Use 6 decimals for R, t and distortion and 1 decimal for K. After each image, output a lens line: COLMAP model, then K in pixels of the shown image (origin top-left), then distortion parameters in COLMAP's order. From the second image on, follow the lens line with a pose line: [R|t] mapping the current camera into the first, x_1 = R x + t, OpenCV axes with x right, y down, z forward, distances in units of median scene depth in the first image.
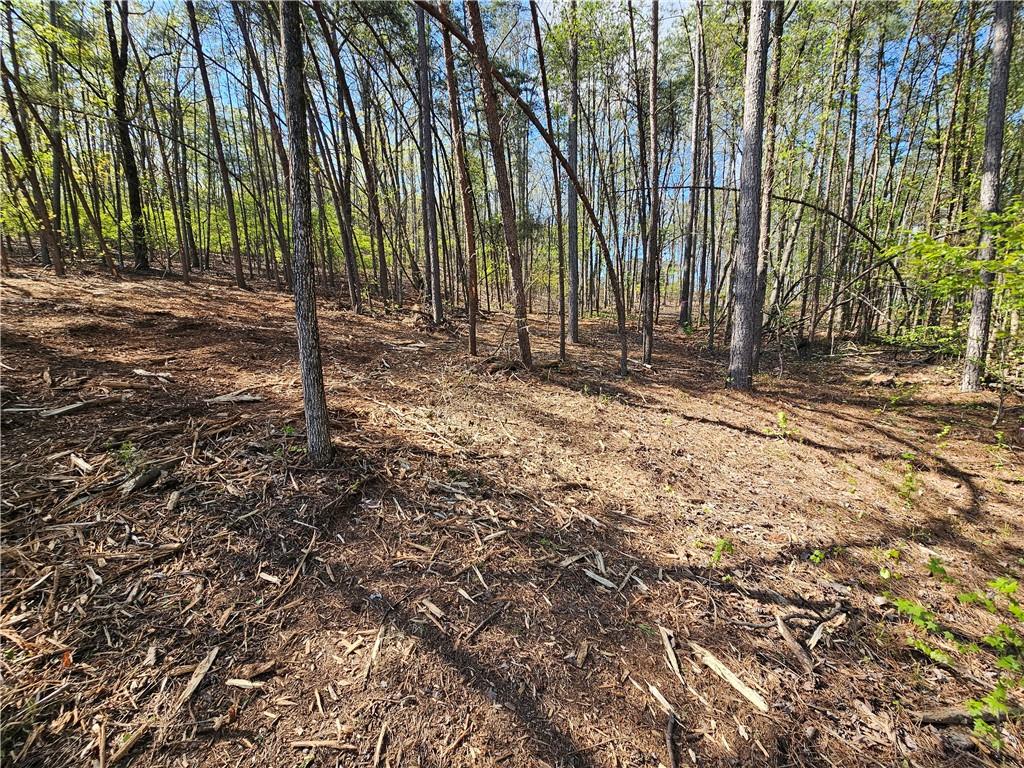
lens RADIAL K [[415.4, 0, 513.7], [0, 415.4, 382.7], [0, 0, 1]] dist [-0.000532, 0.000455]
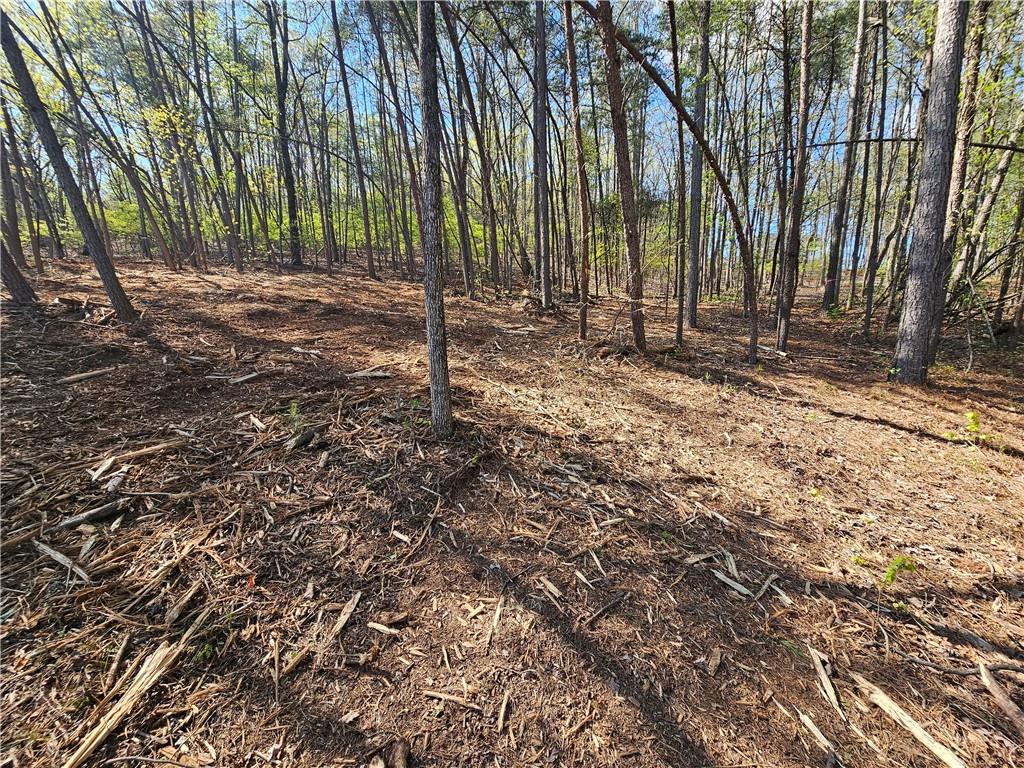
lens RADIAL K [[415.4, 0, 515.7], [0, 415.4, 383.3], [0, 0, 1]] dist [-0.000532, 0.000455]
pose [[0.970179, 0.035701, -0.239747, -0.024620], [-0.027498, 0.998919, 0.037473, 0.010626], [0.240826, -0.029763, 0.970112, 0.015119]]
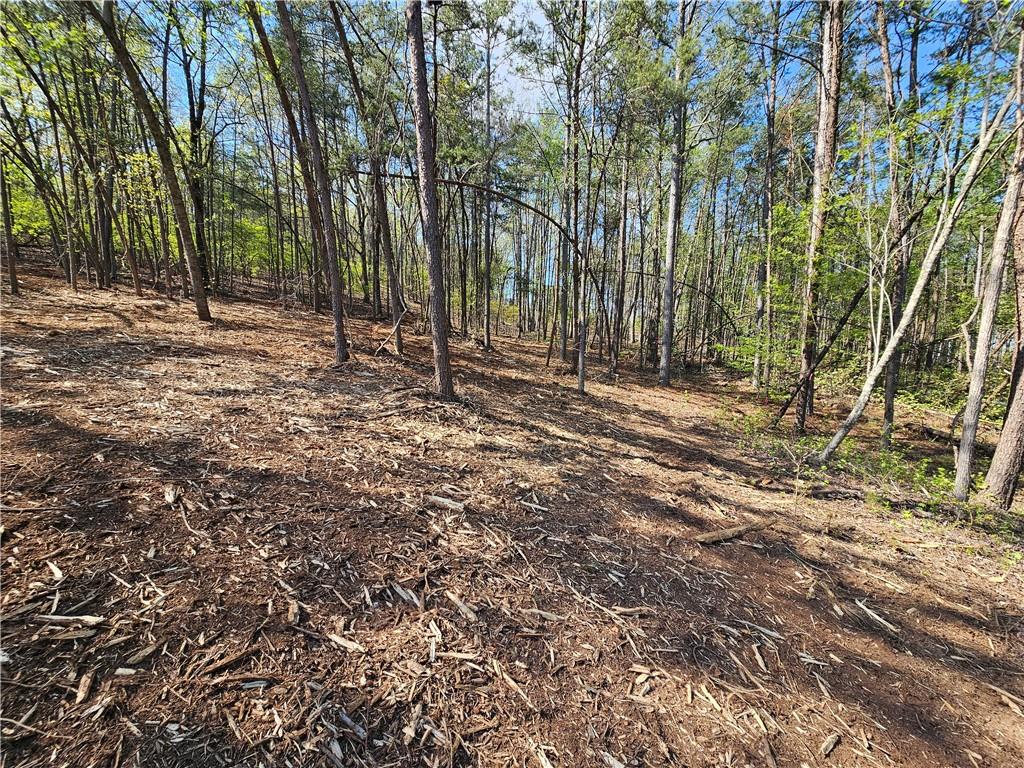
lens RADIAL K [[415.4, 0, 509.5], [0, 415.4, 386.0], [0, 0, 1]] dist [-0.000532, 0.000455]
pose [[0.975496, 0.013113, 0.219626, -1.087878], [-0.006754, 0.999537, -0.029679, 0.127460], [-0.219913, 0.027468, 0.975133, -1.404442]]
